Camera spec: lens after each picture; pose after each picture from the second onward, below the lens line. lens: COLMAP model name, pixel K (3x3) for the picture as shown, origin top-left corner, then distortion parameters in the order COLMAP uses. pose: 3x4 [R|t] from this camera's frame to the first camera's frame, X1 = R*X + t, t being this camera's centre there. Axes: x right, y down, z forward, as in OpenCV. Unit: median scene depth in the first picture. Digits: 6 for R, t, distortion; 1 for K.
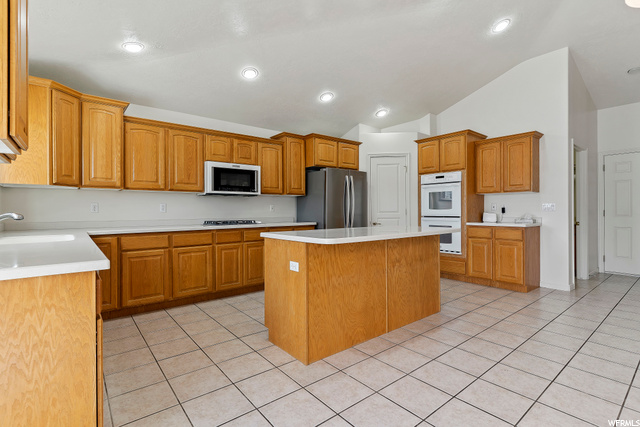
lens RADIAL K [[308.3, 0, 320.3], [0, 308.3, 210.8], [0, 0, 1]] dist [-0.003852, 0.000022]
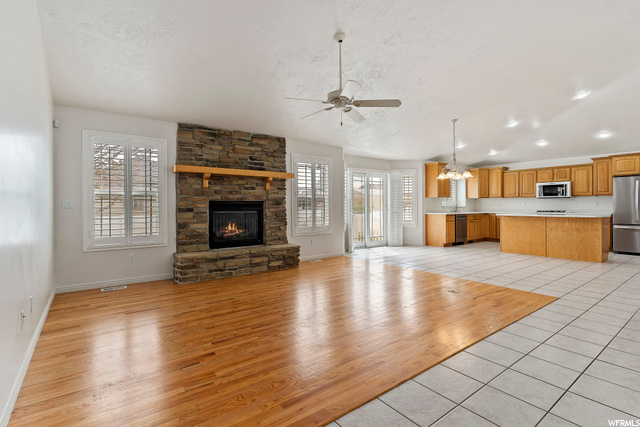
lens RADIAL K [[308.3, 0, 319.8], [0, 308.3, 208.6], [0, 0, 1]] dist [-0.003852, 0.000022]
pose [[-0.035022, 0.014120, -0.999287, 1.892552], [0.004226, 0.999893, 0.013980, -0.015014], [0.999378, -0.003733, -0.035078, -0.478697]]
